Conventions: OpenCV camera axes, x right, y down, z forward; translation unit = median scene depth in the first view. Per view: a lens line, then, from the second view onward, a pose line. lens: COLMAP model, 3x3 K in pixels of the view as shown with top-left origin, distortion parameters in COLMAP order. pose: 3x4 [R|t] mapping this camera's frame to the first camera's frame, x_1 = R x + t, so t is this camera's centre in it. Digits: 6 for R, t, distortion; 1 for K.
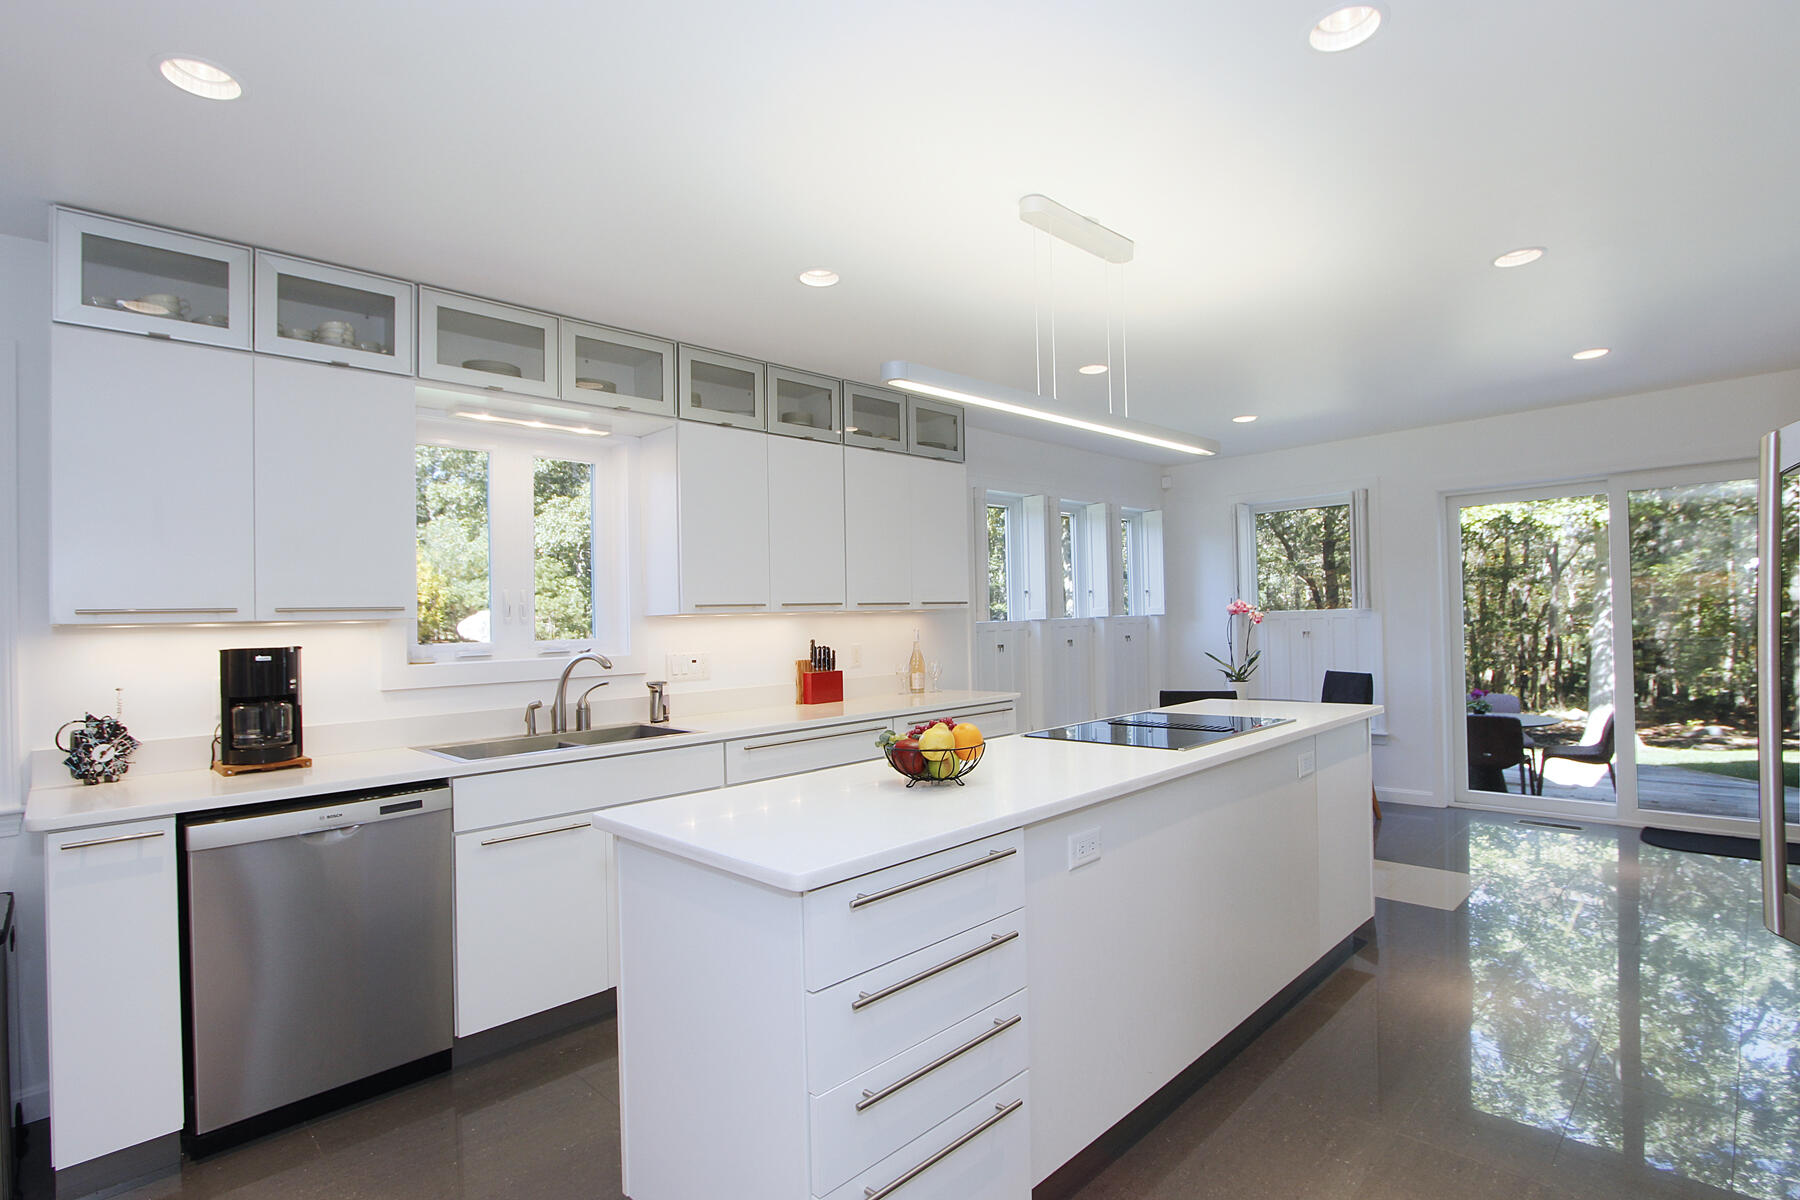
lens RADIAL K [[869.0, 0, 926.4], [0, 869.0, 619.0], [0, 0, 1]] dist [-0.001107, -0.000412]
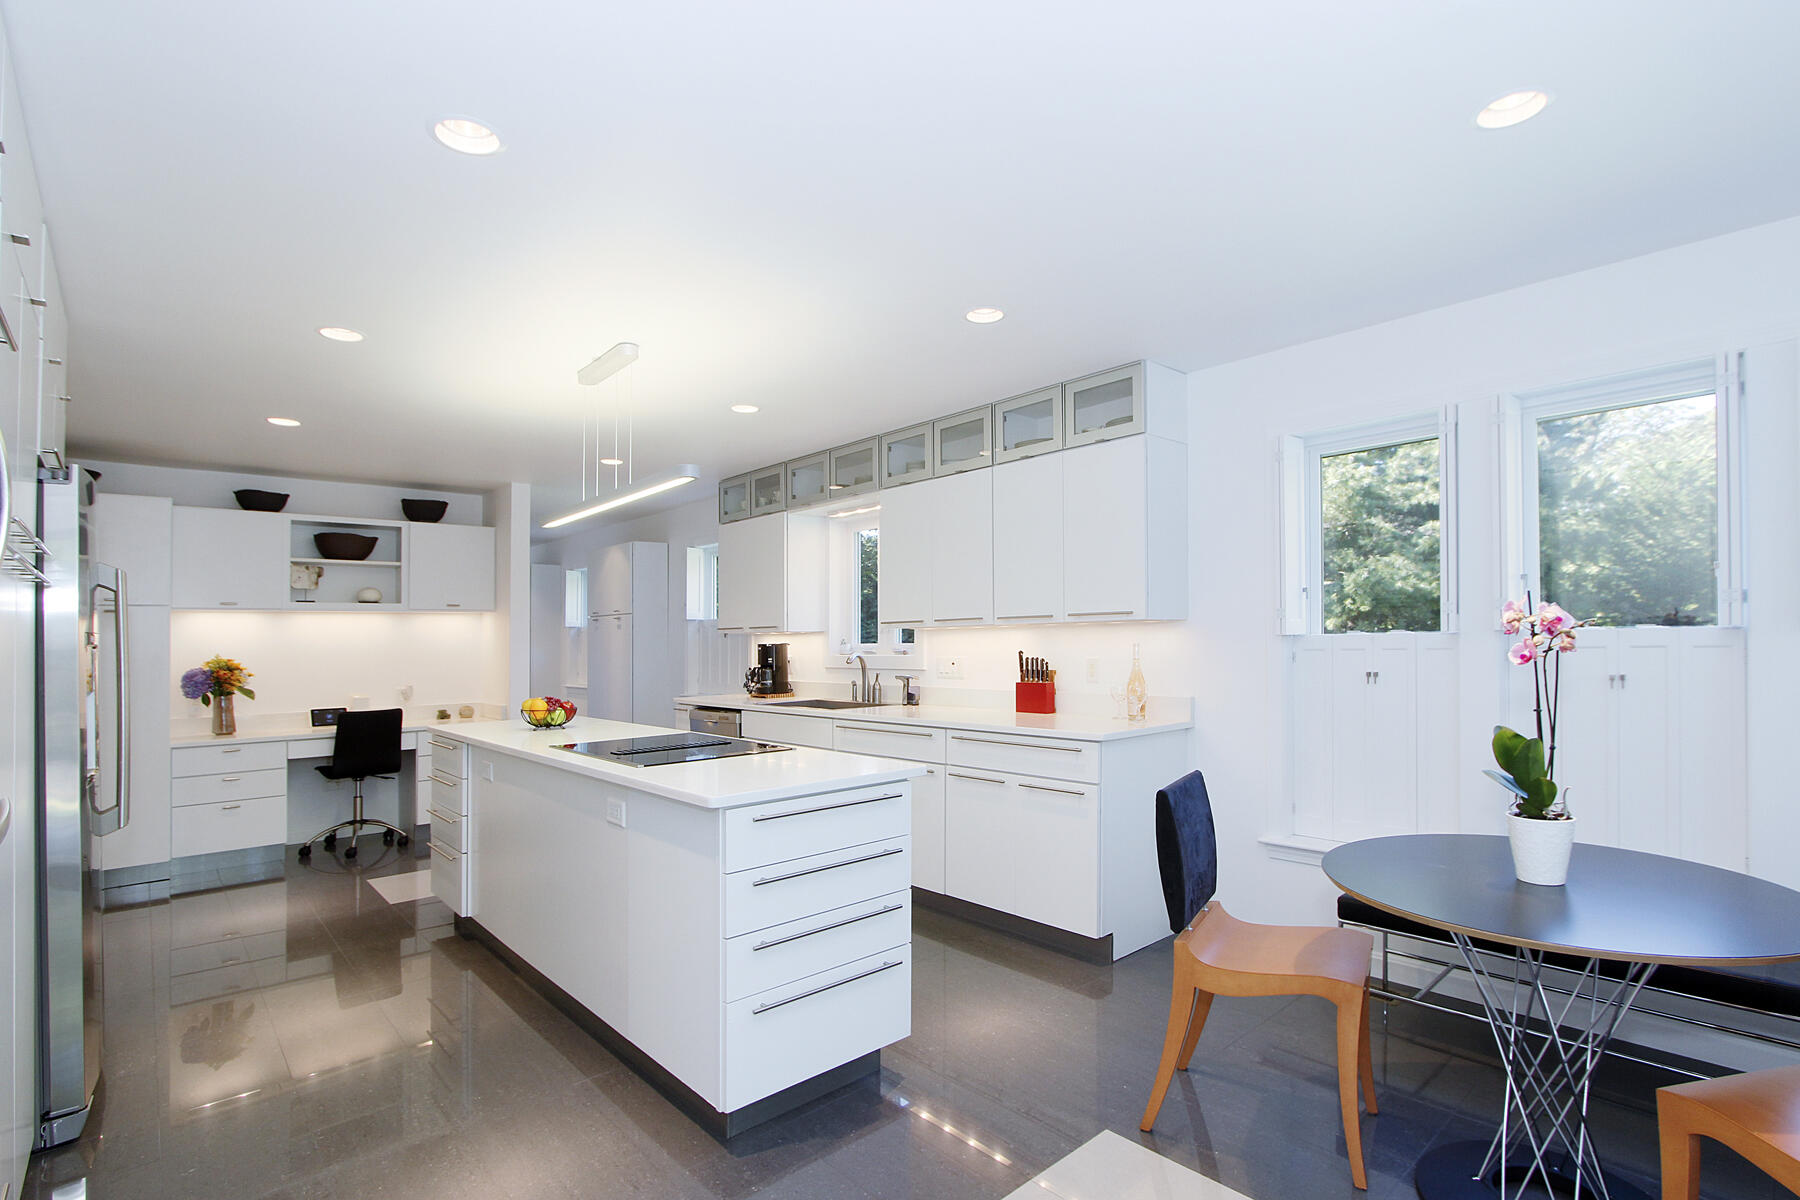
lens RADIAL K [[869.0, 0, 926.4], [0, 869.0, 619.0], [0, 0, 1]] dist [-0.001107, -0.000412]
pose [[-0.047260, 0.010487, -0.998828, 0.924936], [0.023796, 0.999673, 0.009370, -0.027335], [0.998599, -0.023325, -0.047494, 0.936829]]
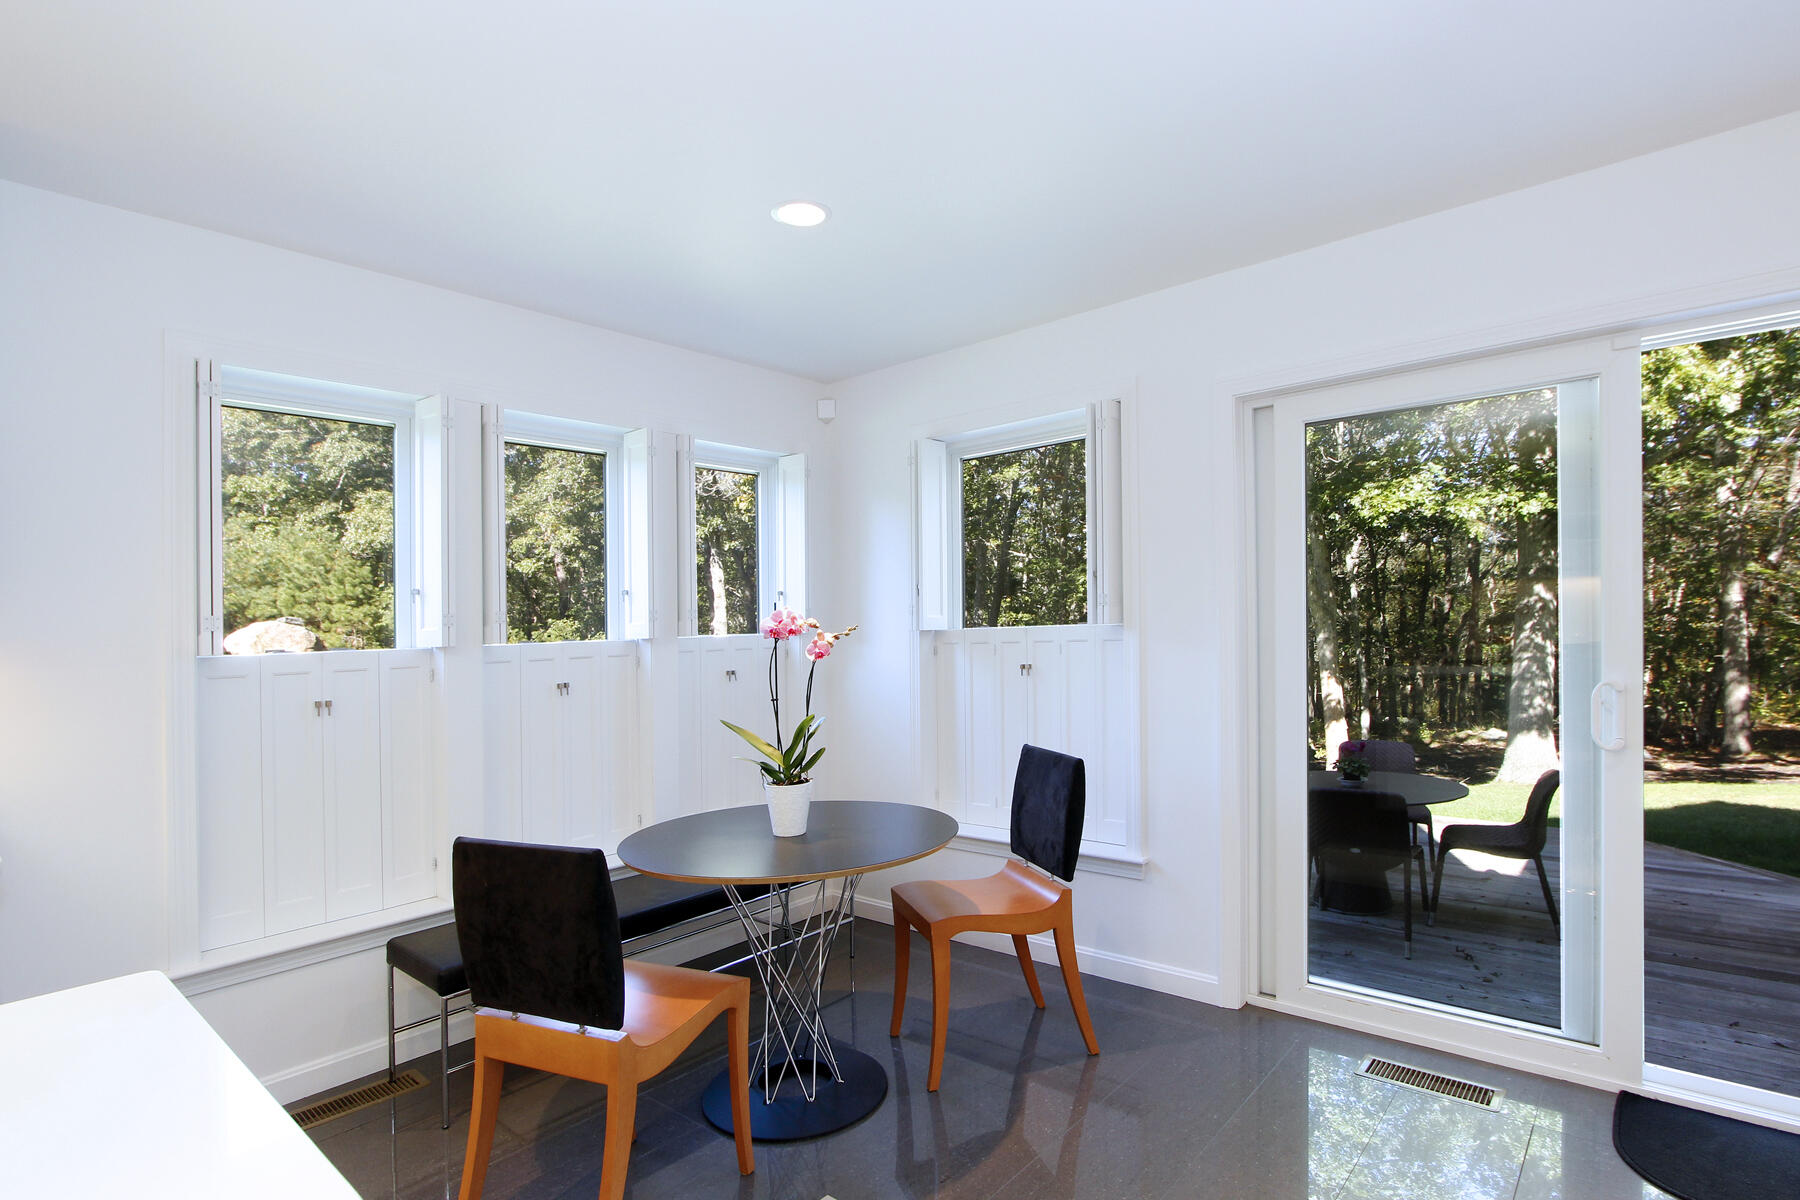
lens RADIAL K [[894.8, 0, 899.8], [0, 894.8, 647.4], [0, 0, 1]] dist [0.001833, 0.000018]
pose [[0.998506, -0.002318, 0.054588, 0.067537], [0.001209, 0.999793, 0.020334, -0.001658], [-0.054624, -0.020238, 0.998302, 0.089462]]
